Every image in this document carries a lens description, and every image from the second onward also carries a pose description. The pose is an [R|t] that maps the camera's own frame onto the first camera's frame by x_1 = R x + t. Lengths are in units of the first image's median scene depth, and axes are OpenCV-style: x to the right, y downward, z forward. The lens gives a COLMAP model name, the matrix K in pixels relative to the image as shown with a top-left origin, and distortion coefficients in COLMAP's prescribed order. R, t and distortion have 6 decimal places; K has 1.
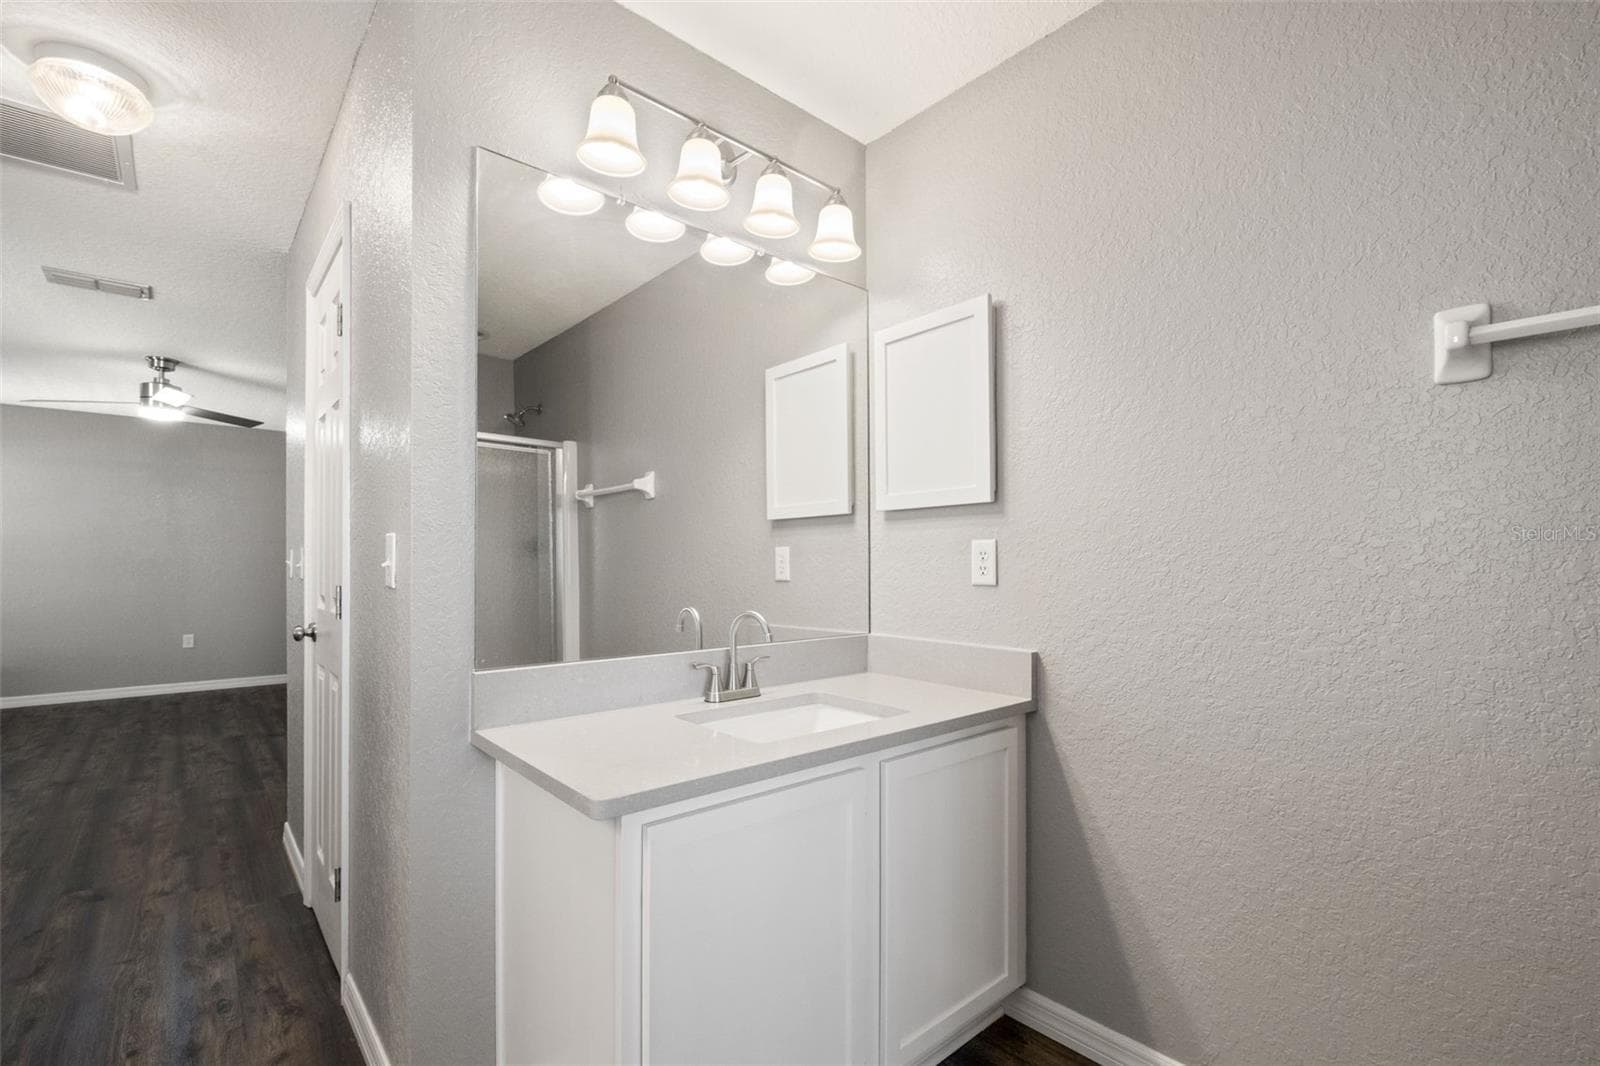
lens RADIAL K [[701.2, 0, 787.0], [0, 701.2, 561.9], [0, 0, 1]] dist [0.001165, -0.000186]
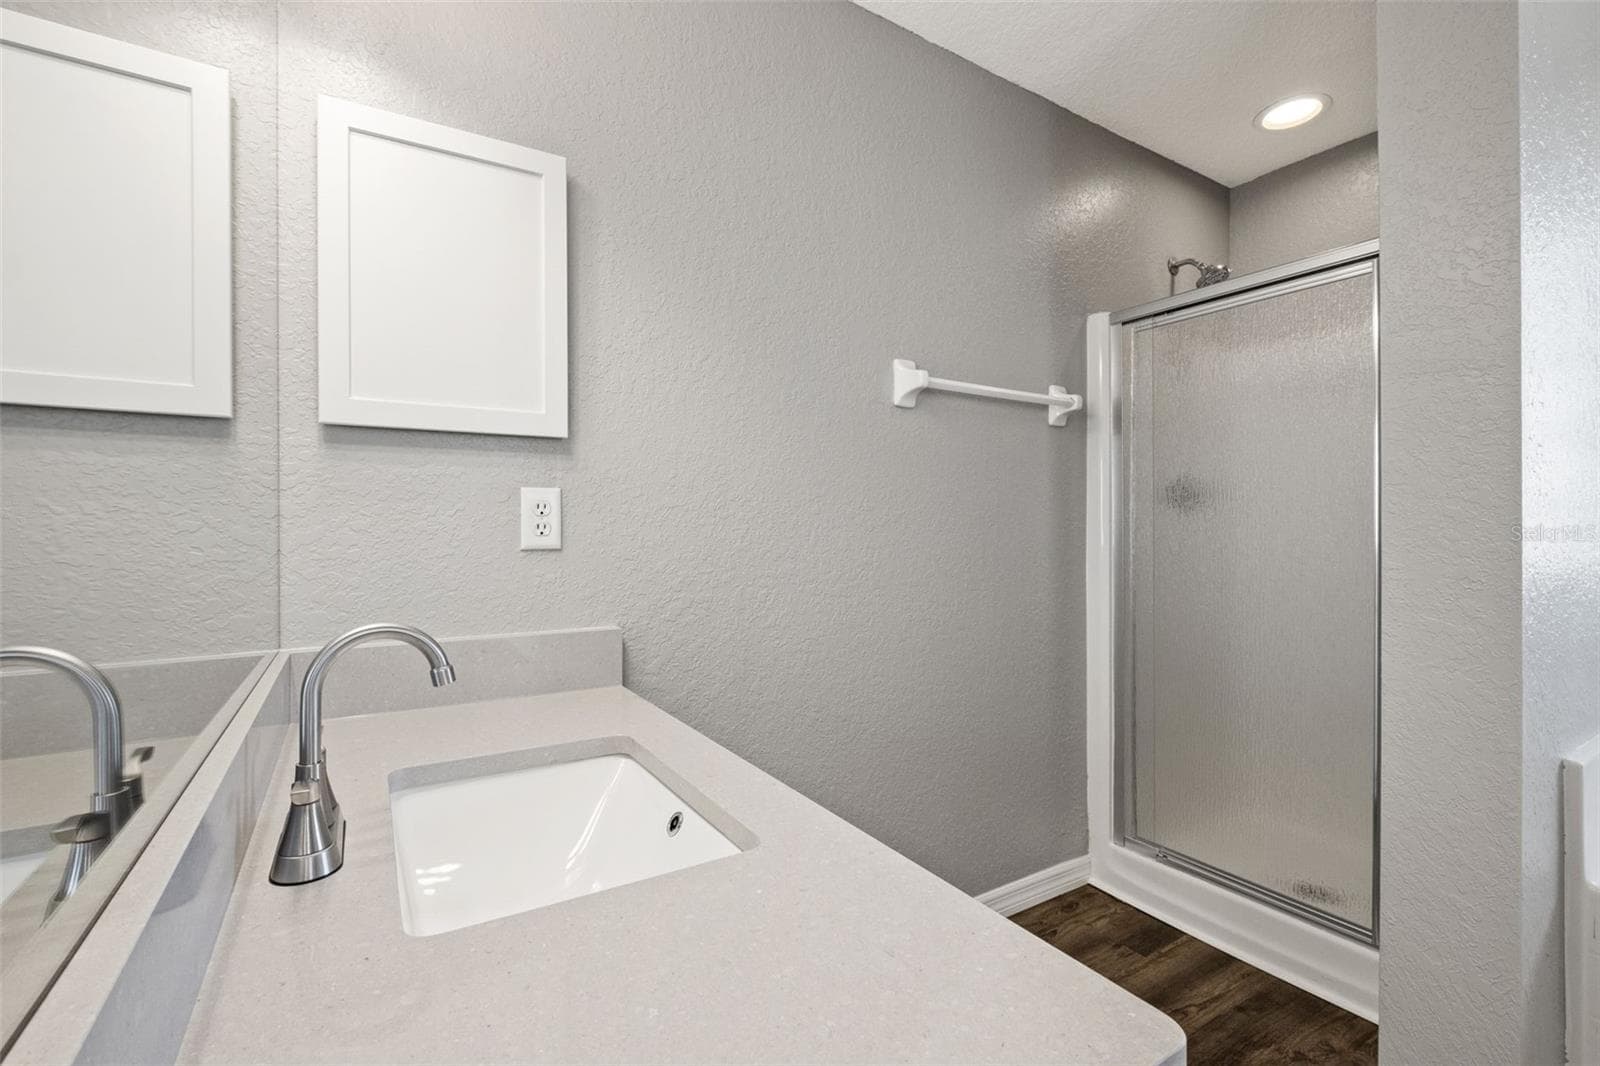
lens RADIAL K [[701.3, 0, 790.9], [0, 701.3, 531.8], [0, 0, 1]] dist [0.008072, -0.008793]
pose [[0.152947, -0.014019, 0.988135, -0.407501], [-0.008907, 0.999839, 0.015564, 0.000821], [-0.988194, -0.011182, 0.152797, 0.632331]]
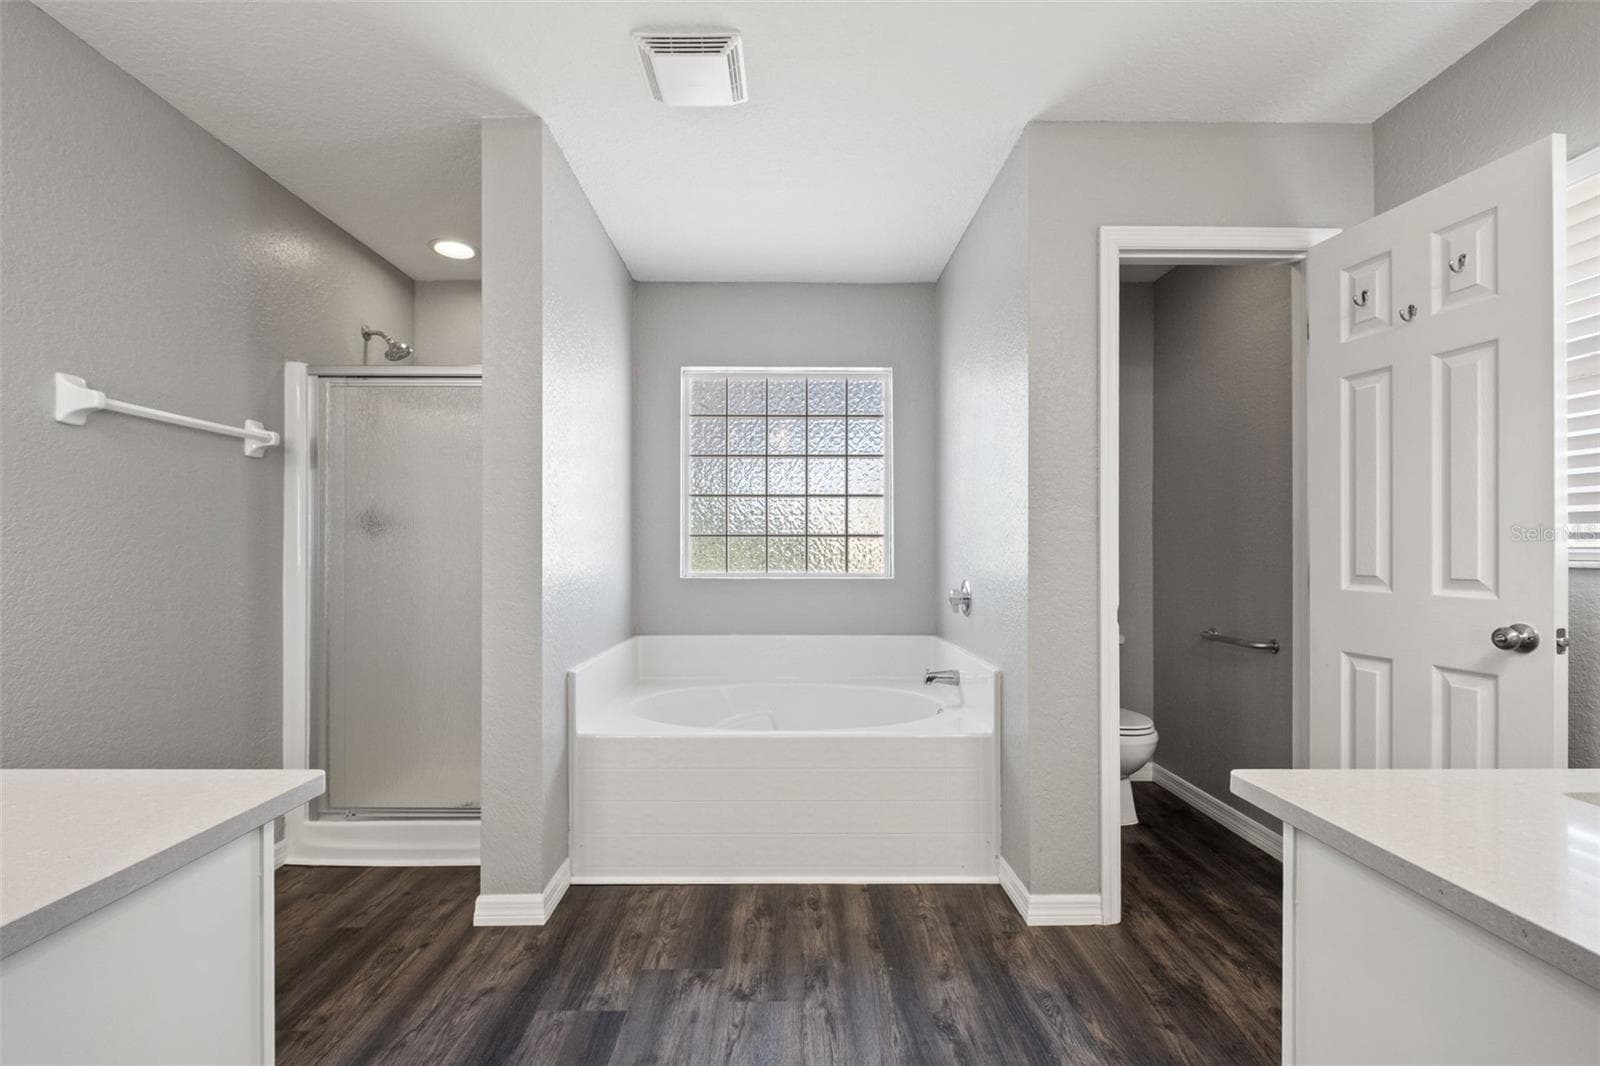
lens RADIAL K [[697.3, 0, 788.7], [0, 697.3, 541.6], [0, 0, 1]] dist [-0.003947, -0.000844]
pose [[-0.765606, -0.000154, 0.643310, -0.756337], [-0.012892, 0.999803, -0.015104, 0.000160], [-0.643181, -0.019857, -0.765457, 0.717454]]
